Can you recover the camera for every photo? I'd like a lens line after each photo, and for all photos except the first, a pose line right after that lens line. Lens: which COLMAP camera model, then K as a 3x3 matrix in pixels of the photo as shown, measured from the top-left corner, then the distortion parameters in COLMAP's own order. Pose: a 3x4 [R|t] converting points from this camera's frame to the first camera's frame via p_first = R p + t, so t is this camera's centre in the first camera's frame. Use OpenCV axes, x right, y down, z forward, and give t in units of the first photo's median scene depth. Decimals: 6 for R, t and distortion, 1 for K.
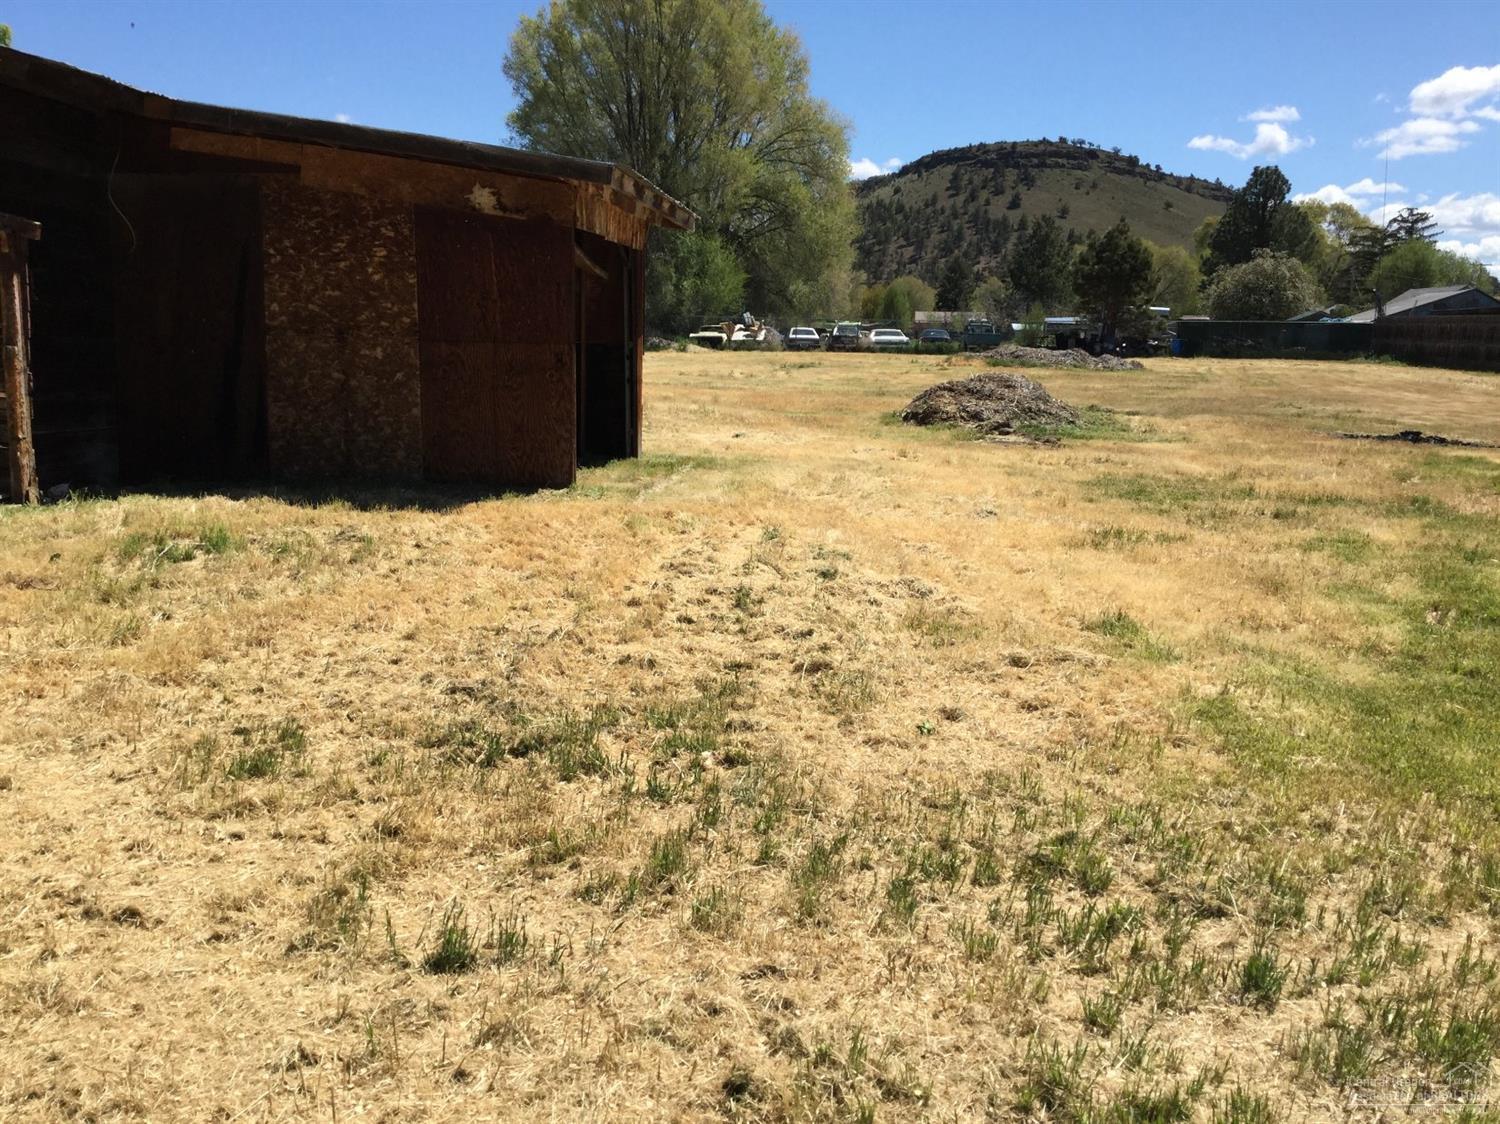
lens RADIAL K [[1357.4, 0, 776.8], [0, 1357.4, 563.7], [0, 0, 1]] dist [0.115852, -0.331328]
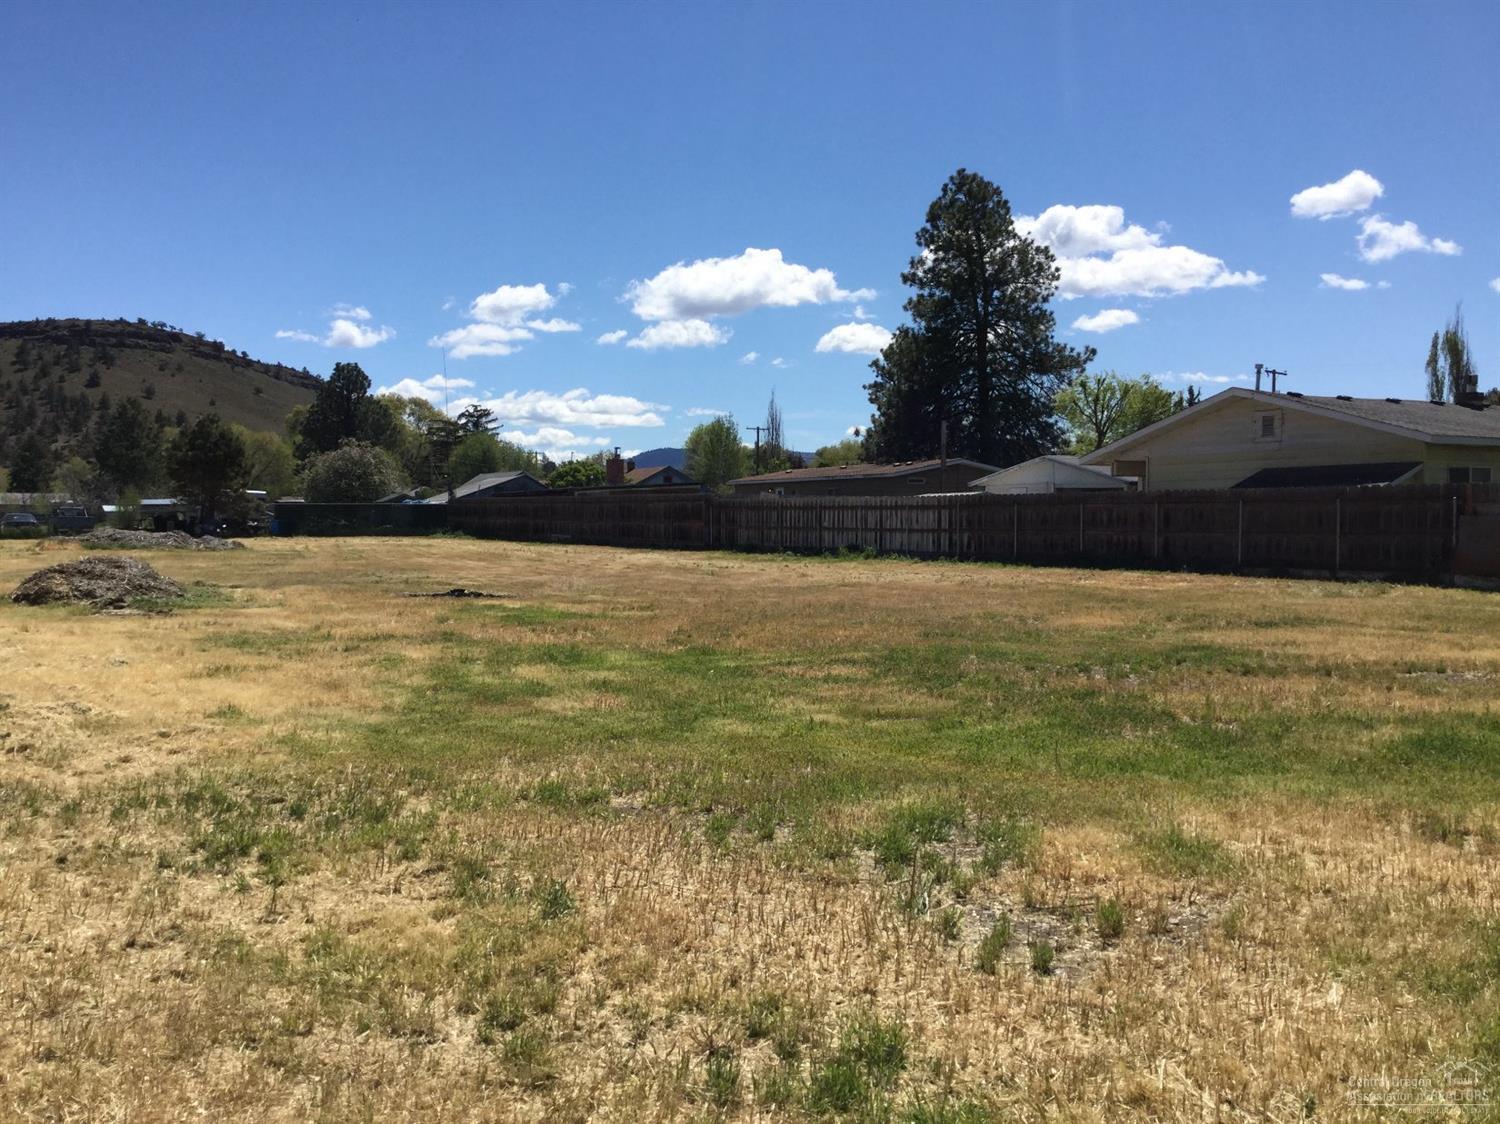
lens RADIAL K [[1338.1, 0, 752.0], [0, 1338.1, 584.1], [0, 0, 1]] dist [0.150114, -0.289946]
pose [[0.816841, -0.046573, 0.574979, -0.027364], [0.111141, 0.990767, -0.077641, 0.016055], [-0.566055, 0.127324, 0.814476, -0.114807]]
